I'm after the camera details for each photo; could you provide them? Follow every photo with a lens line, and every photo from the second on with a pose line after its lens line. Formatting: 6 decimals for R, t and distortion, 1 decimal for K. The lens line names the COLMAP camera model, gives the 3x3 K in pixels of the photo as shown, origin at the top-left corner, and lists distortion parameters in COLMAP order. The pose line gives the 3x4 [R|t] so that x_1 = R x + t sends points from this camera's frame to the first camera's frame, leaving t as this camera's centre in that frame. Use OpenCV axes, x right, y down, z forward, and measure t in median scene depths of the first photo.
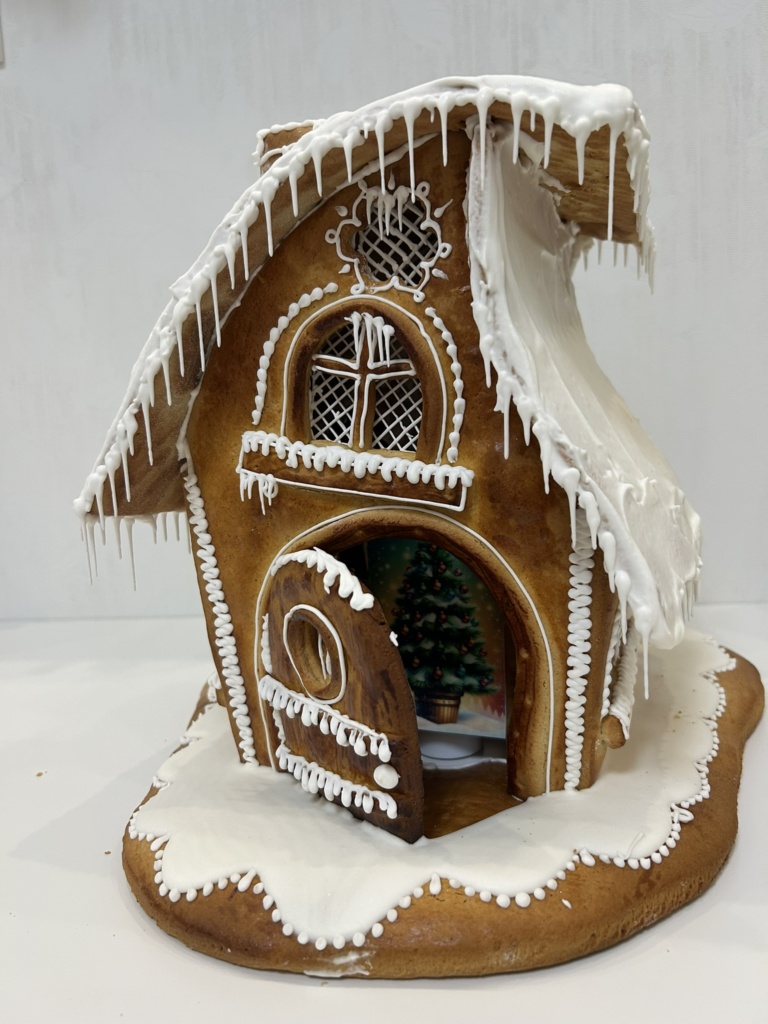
lens RADIAL K [[808.8, 0, 384.0], [0, 808.8, 512.0], [0, 0, 1]] dist [0.004689, -0.010807]
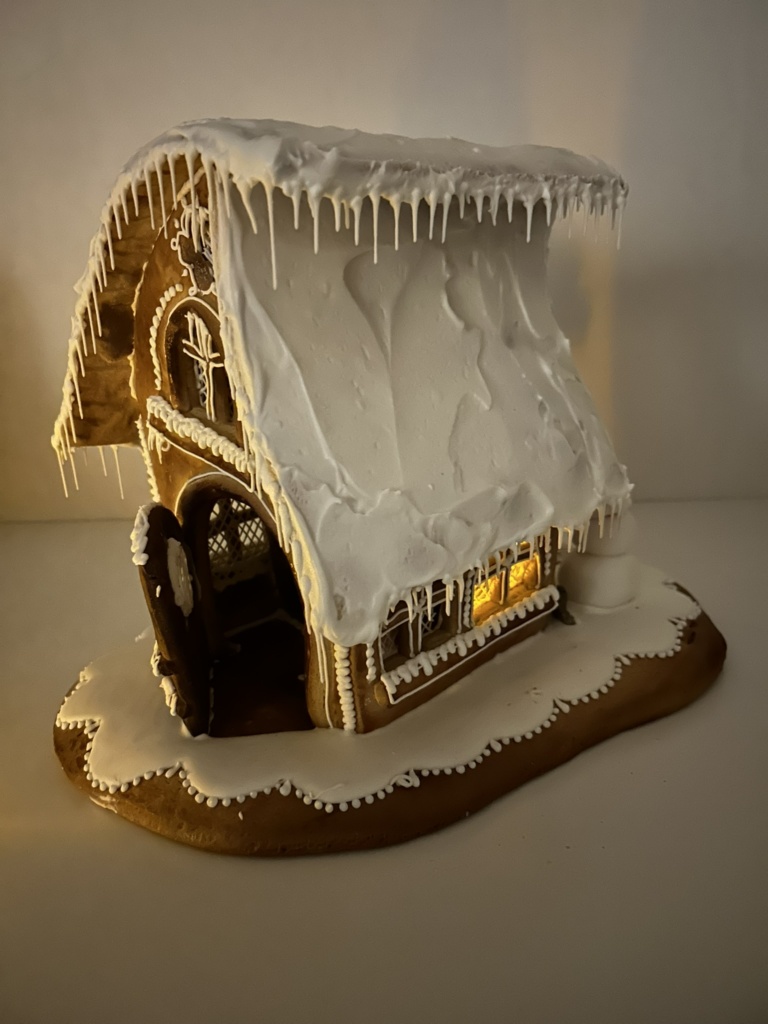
lens RADIAL K [[808.8, 0, 384.0], [0, 808.8, 512.0], [0, 0, 1]] dist [0.004689, -0.010807]
pose [[0.889322, 0.158174, -0.429054, 0.769065], [-0.062084, 0.971348, 0.229411, -0.253372], [0.453047, -0.177383, 0.873661, 0.050384]]
